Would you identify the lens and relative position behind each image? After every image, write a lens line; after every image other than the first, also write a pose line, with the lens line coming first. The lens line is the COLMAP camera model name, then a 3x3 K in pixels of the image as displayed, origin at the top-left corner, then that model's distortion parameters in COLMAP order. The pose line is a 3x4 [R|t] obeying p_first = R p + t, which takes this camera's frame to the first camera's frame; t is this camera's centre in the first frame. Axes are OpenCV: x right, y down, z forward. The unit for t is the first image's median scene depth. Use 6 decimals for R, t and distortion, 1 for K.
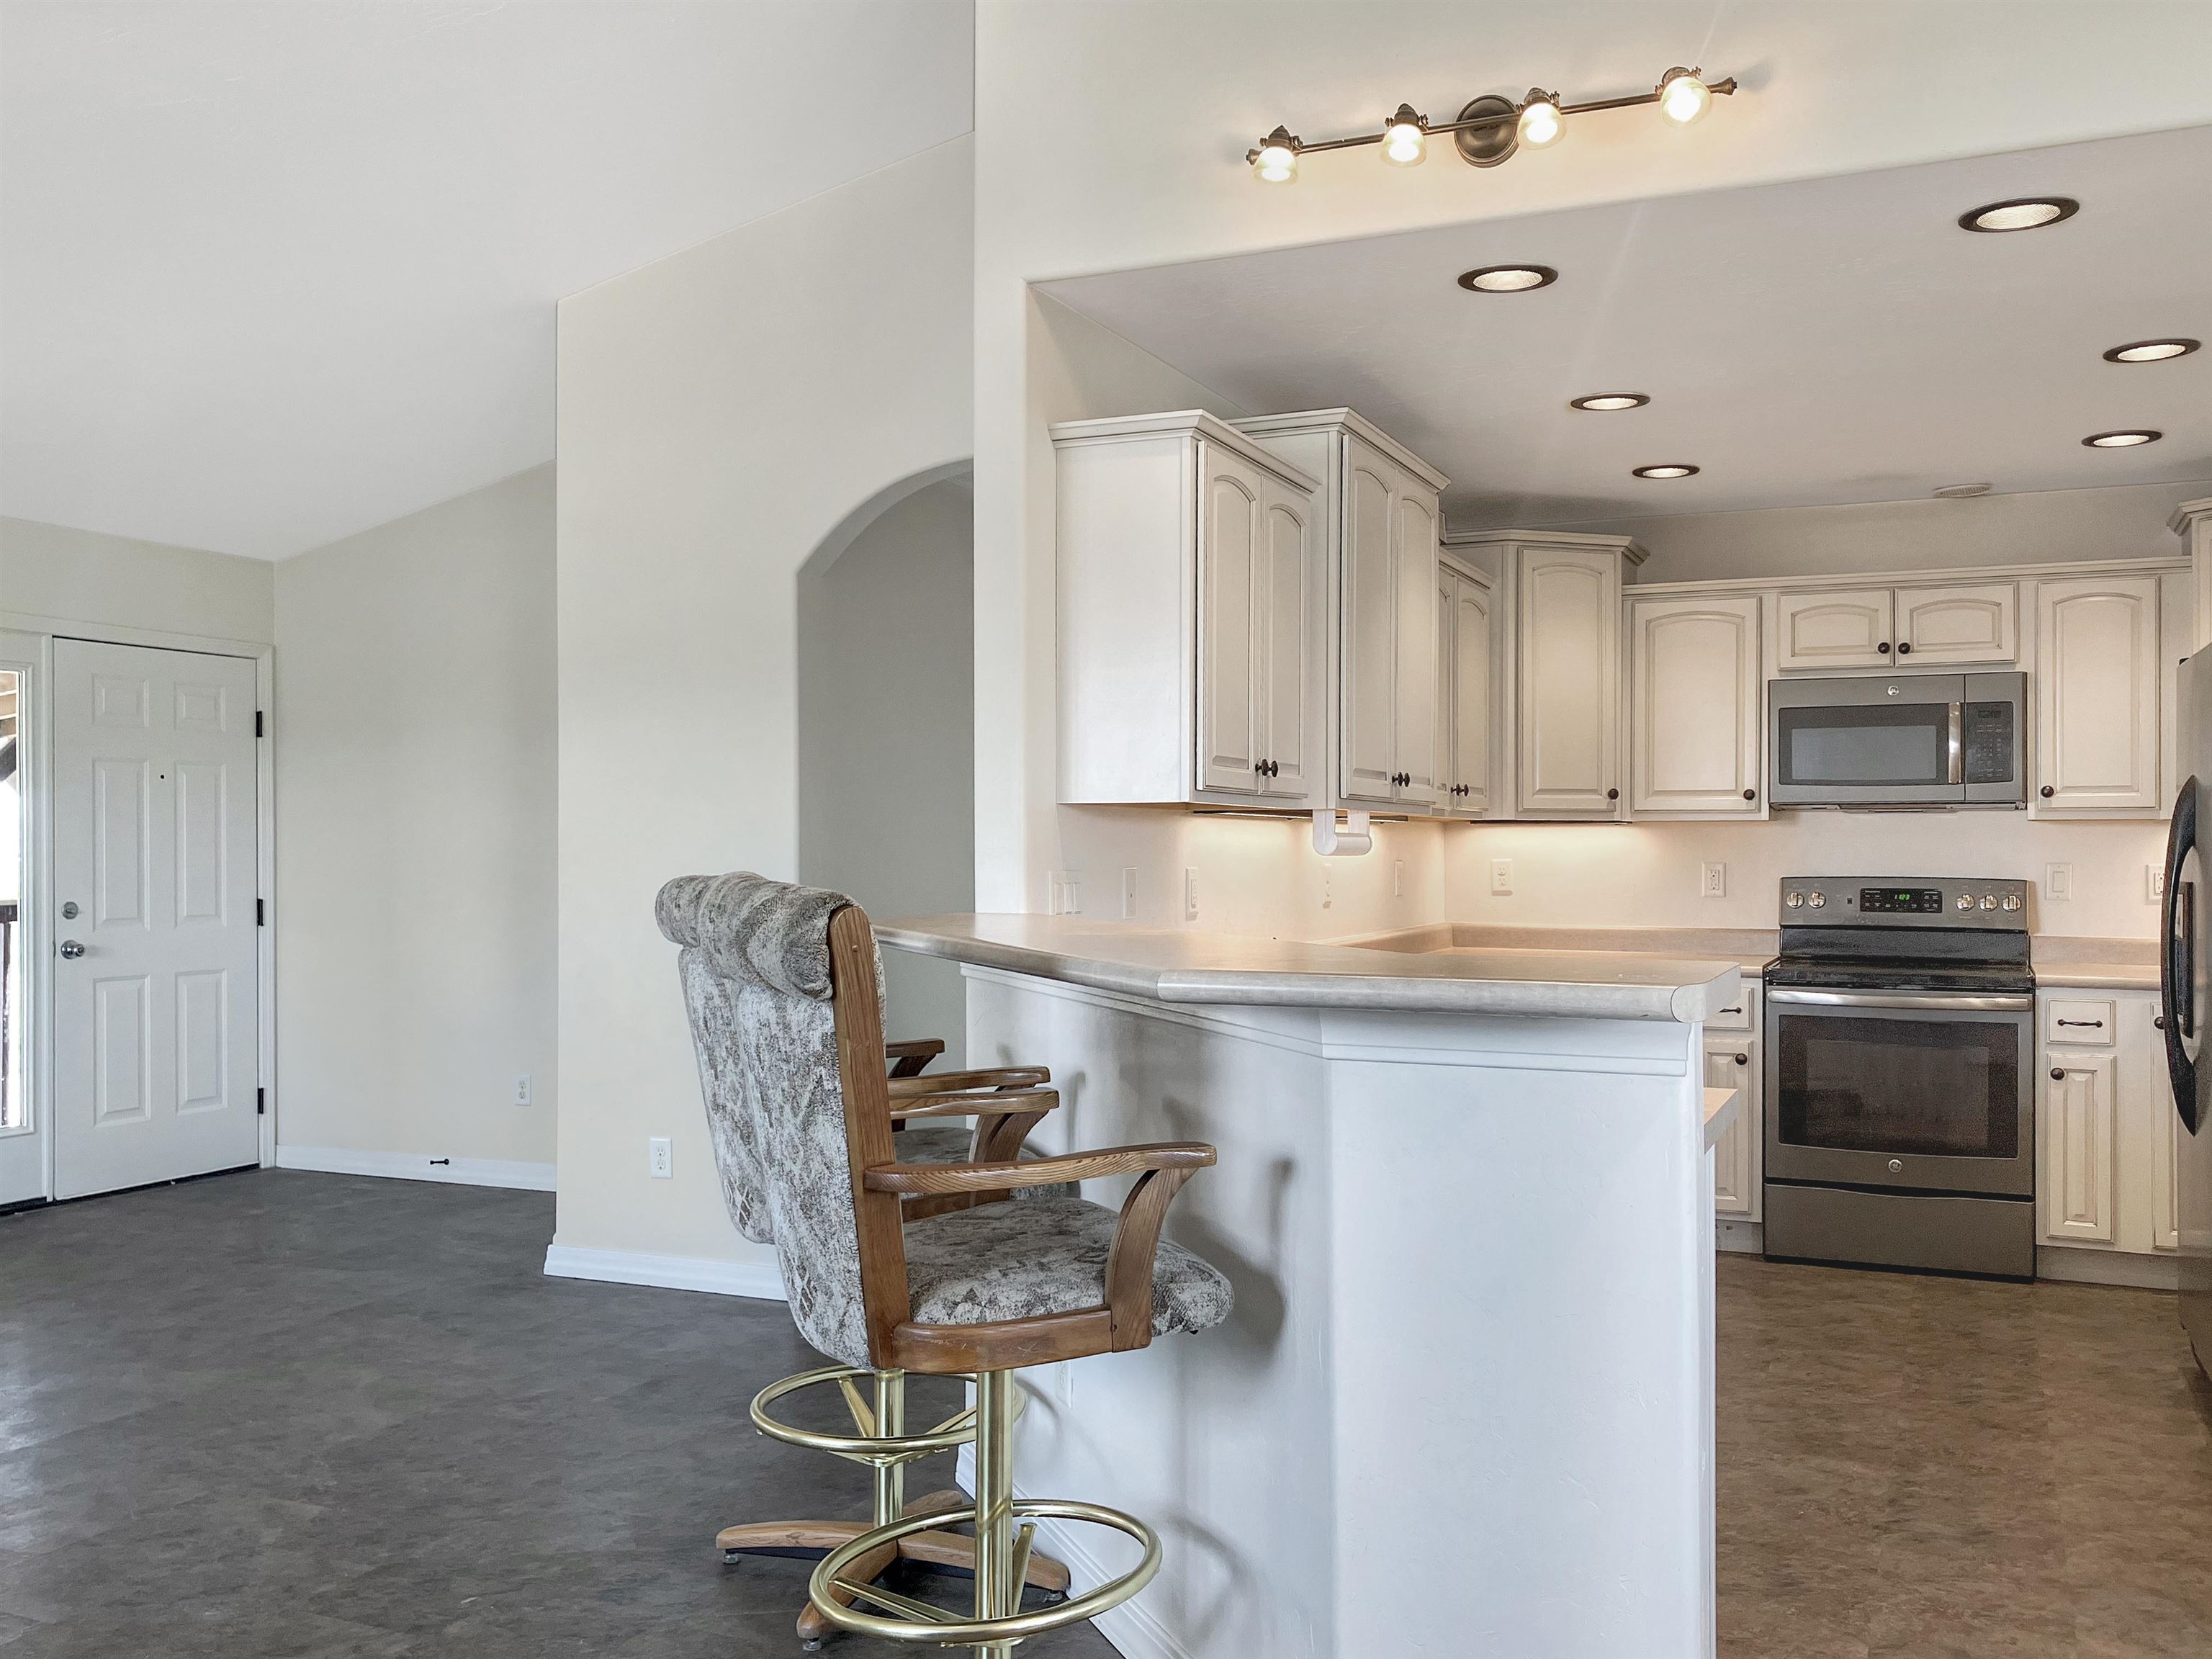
lens RADIAL K [[1950.0, 0, 1106.0], [0, 1950.0, 829.5], [0, 0, 1]] dist [-0.004722, -0.011800]
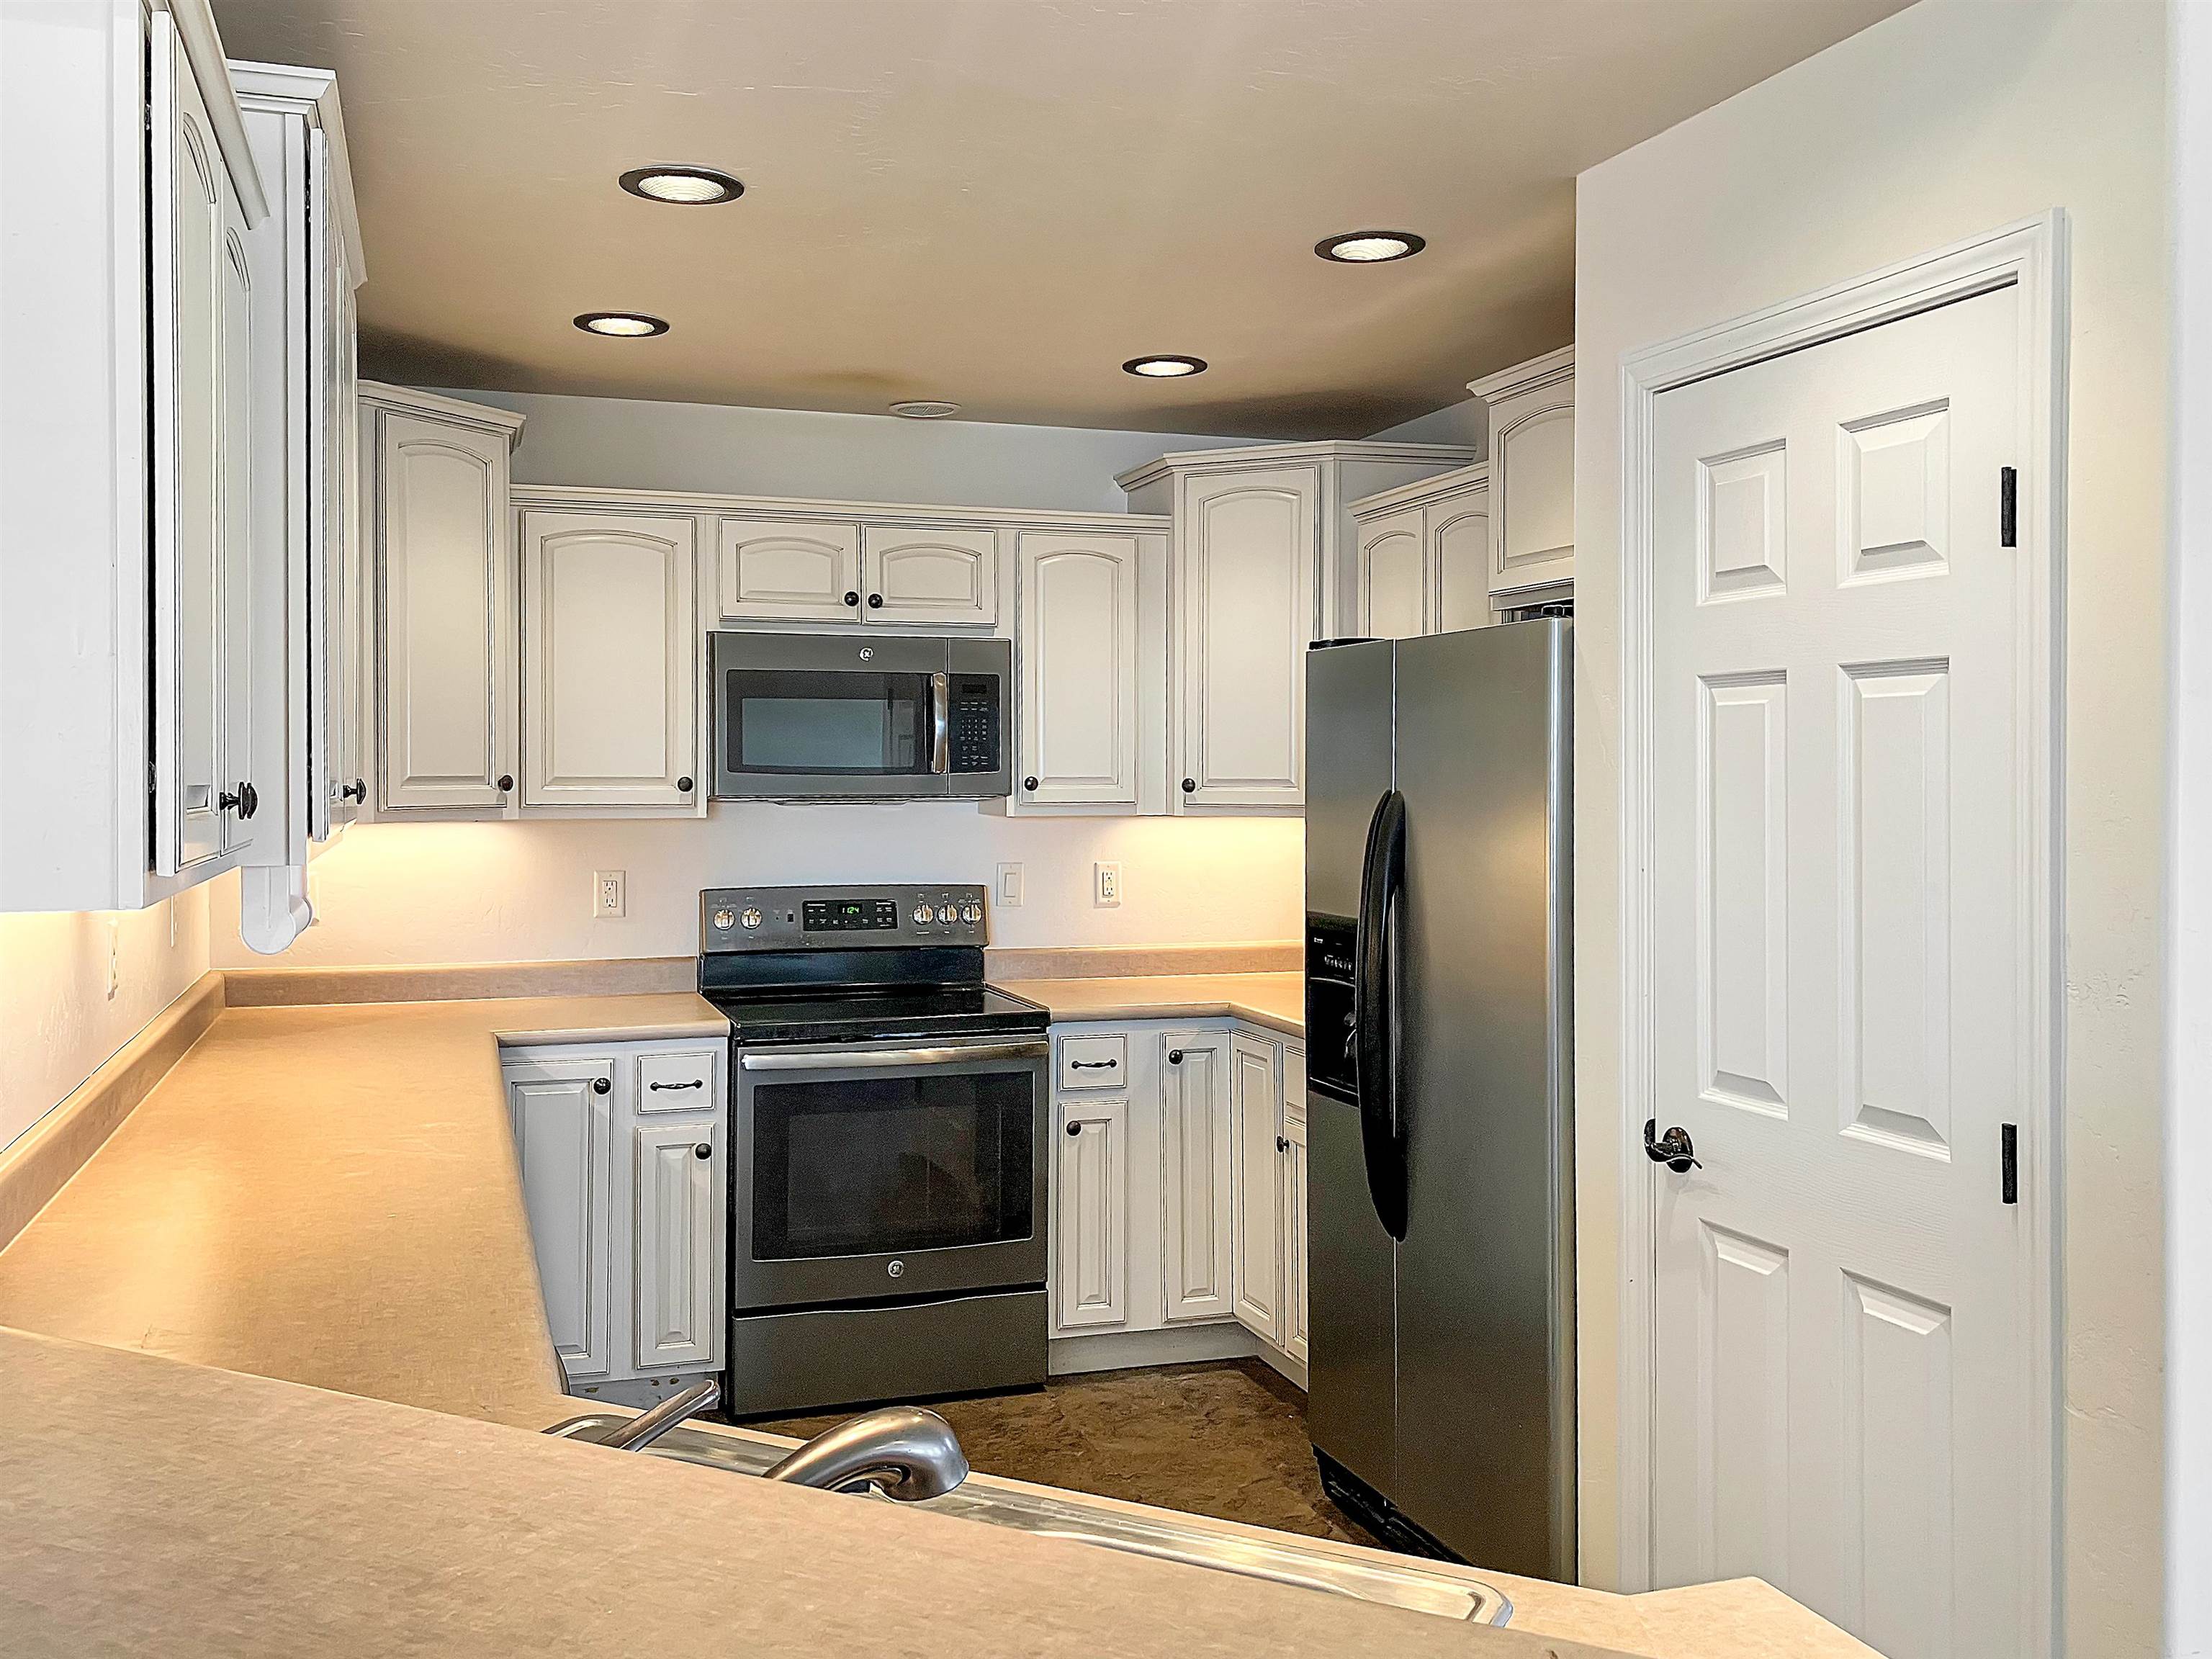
lens RADIAL K [[1922.0, 0, 1103.5], [0, 1922.0, 781.7], [0, 0, 1]] dist [0.134621, -0.296464]
pose [[0.742493, -0.001802, 0.669851, -0.047718], [-0.006035, 0.999938, 0.009380, -0.027717], [-0.669826, -0.011007, 0.742436, 0.358570]]
